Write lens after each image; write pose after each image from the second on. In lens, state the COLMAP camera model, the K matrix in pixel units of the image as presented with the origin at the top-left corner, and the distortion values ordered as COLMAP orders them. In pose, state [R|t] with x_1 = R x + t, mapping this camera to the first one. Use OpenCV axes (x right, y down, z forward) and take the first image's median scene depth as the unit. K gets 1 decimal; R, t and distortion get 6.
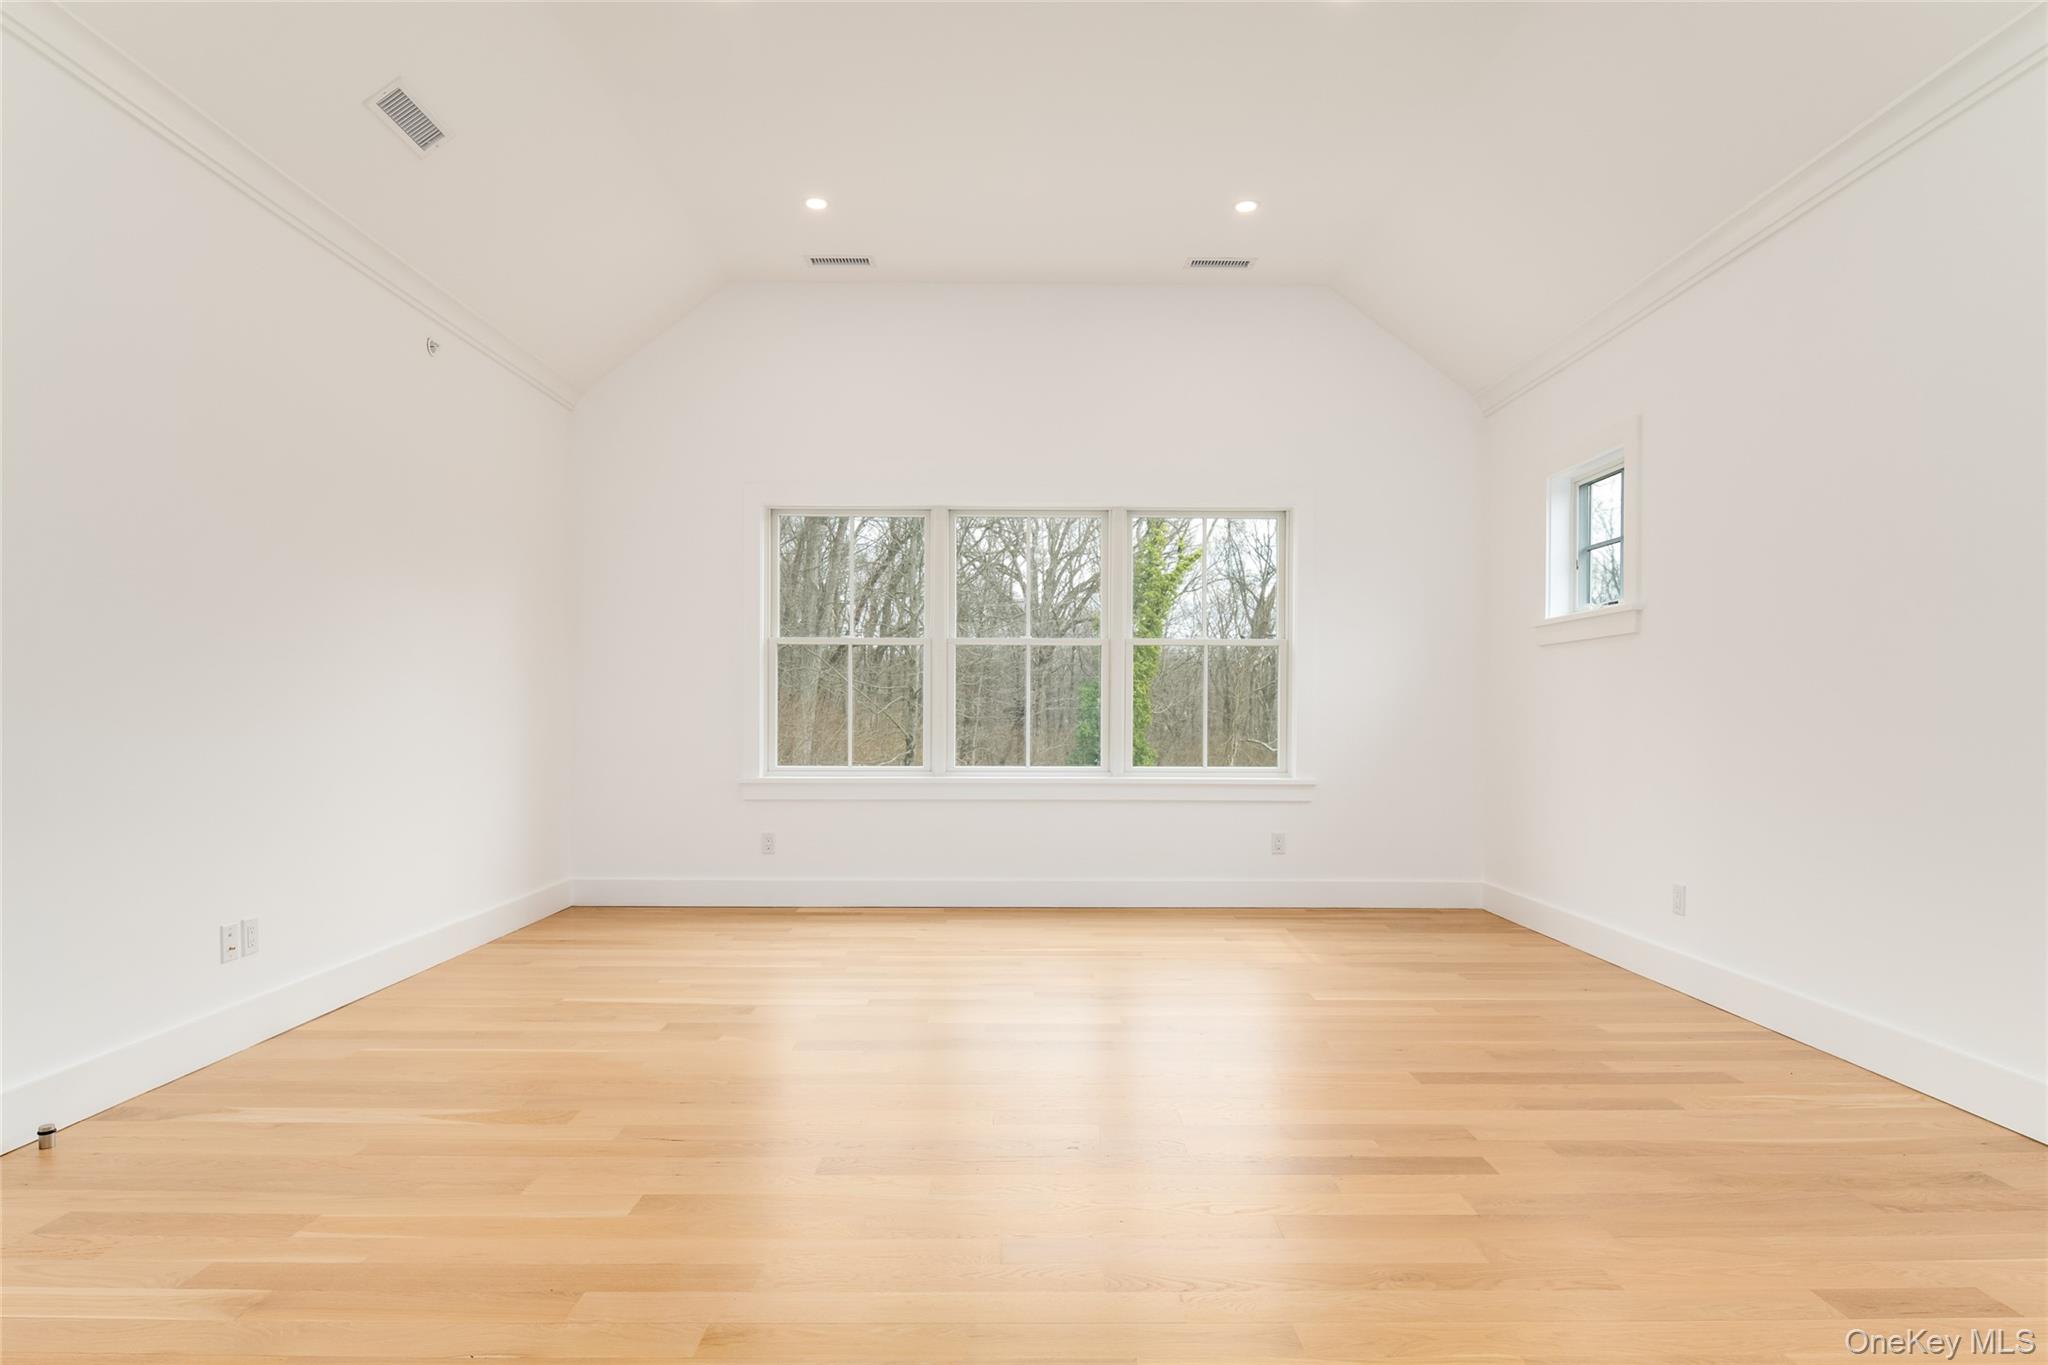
lens RADIAL K [[1084.2, 0, 1026.2], [0, 1084.2, 715.1], [0, 0, 1]] dist [-0.000148, -0.006911]
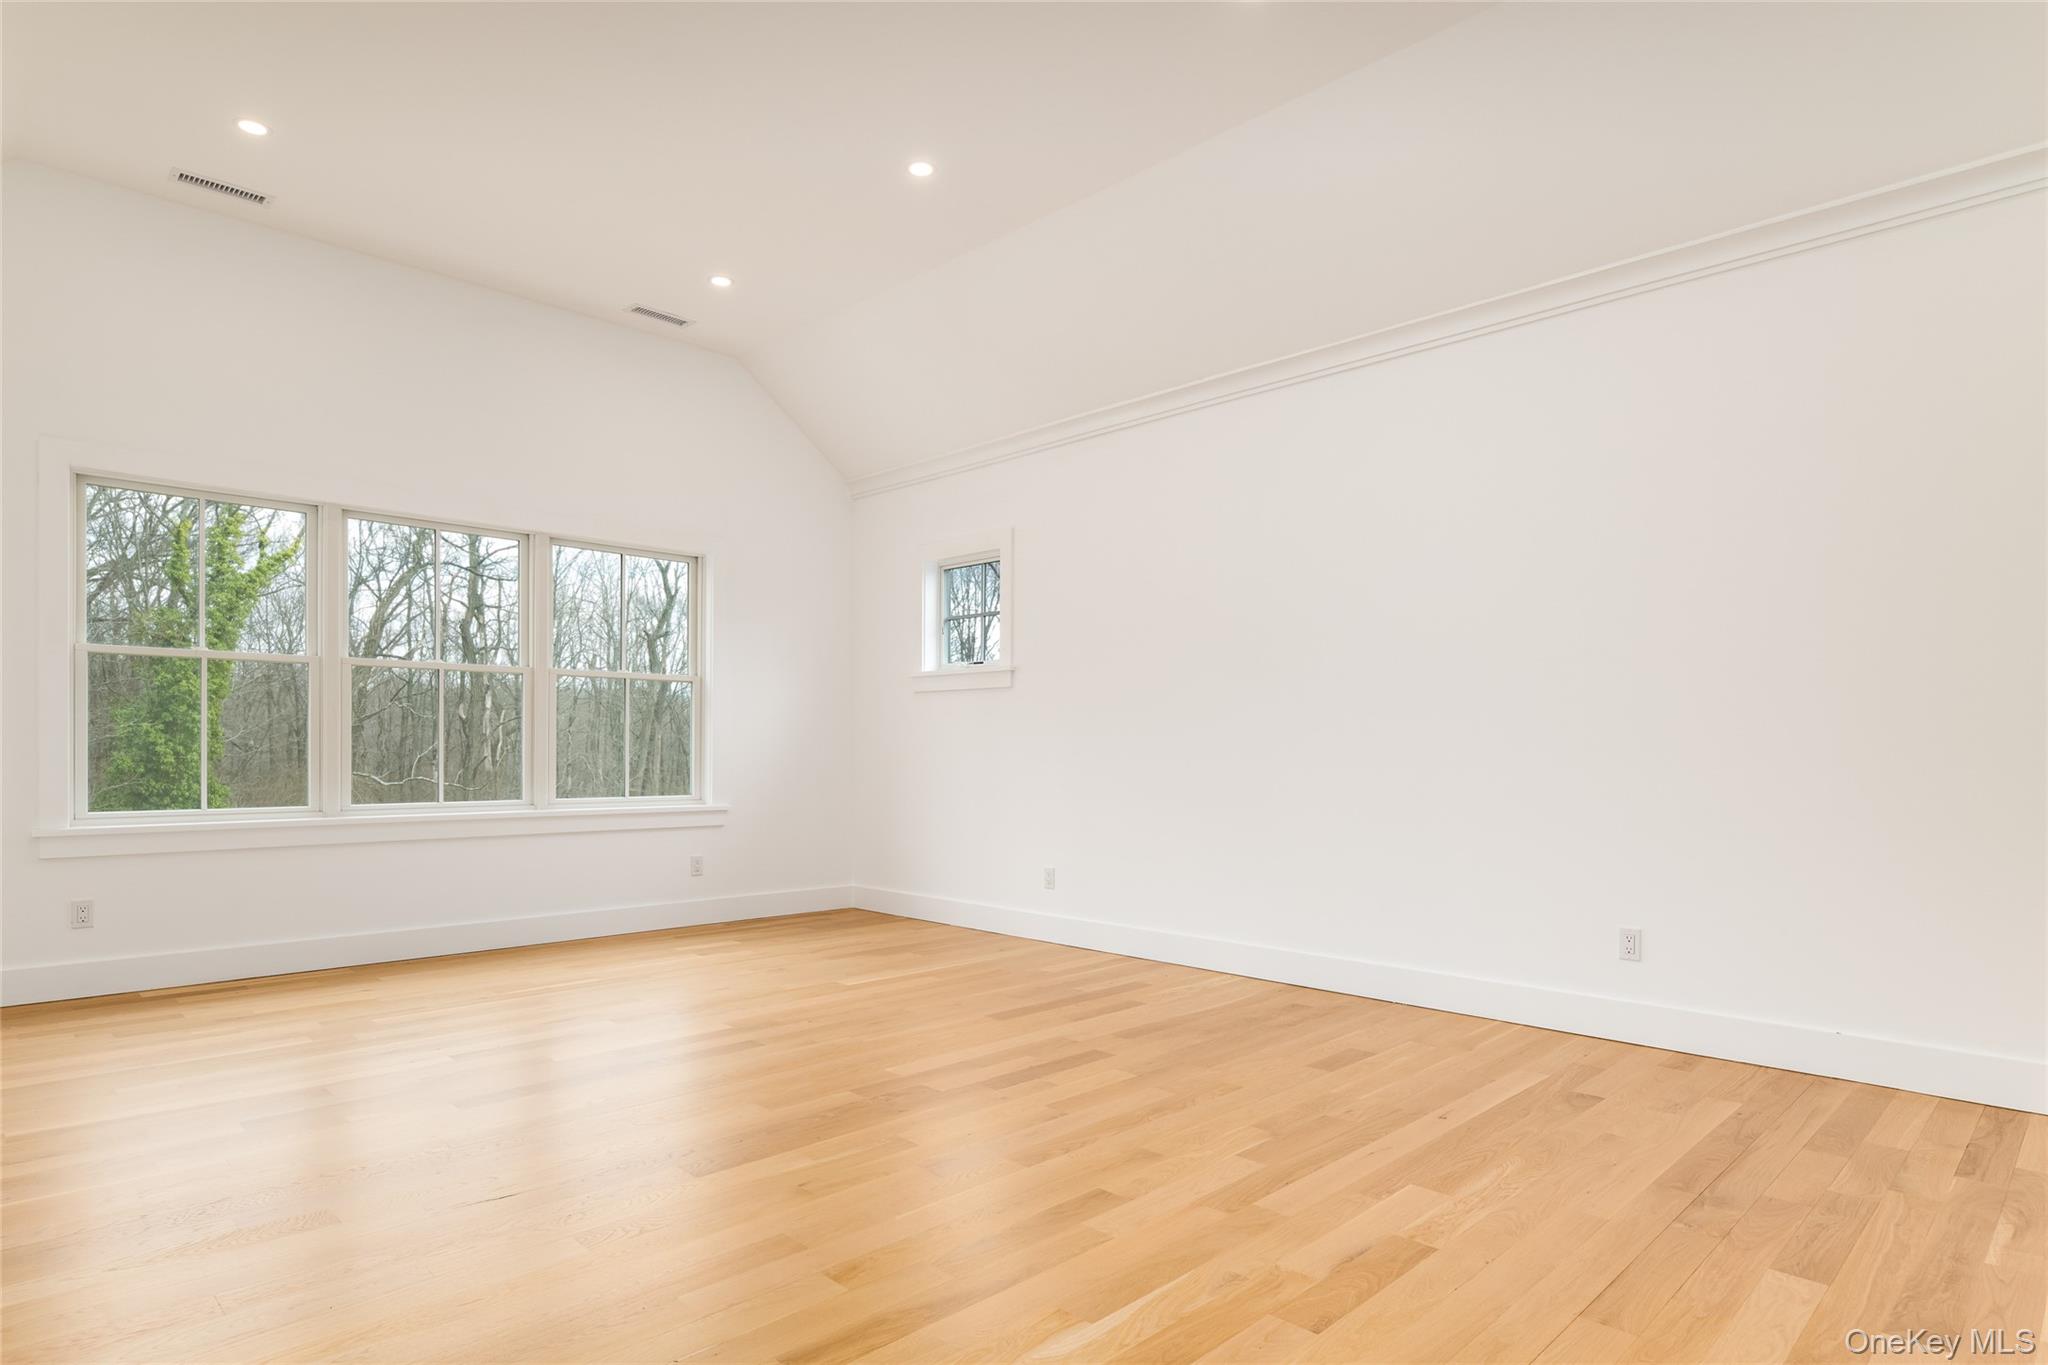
lens RADIAL K [[1072.1, 0, 1021.3], [0, 1072.1, 744.3], [0, 0, 1]] dist [0.001161, -0.000107]
pose [[0.728269, 0.003877, 0.685281, -0.277898], [-0.003012, 0.999992, -0.002457, -0.000840], [-0.685285, -0.000275, 0.728275, 0.004020]]
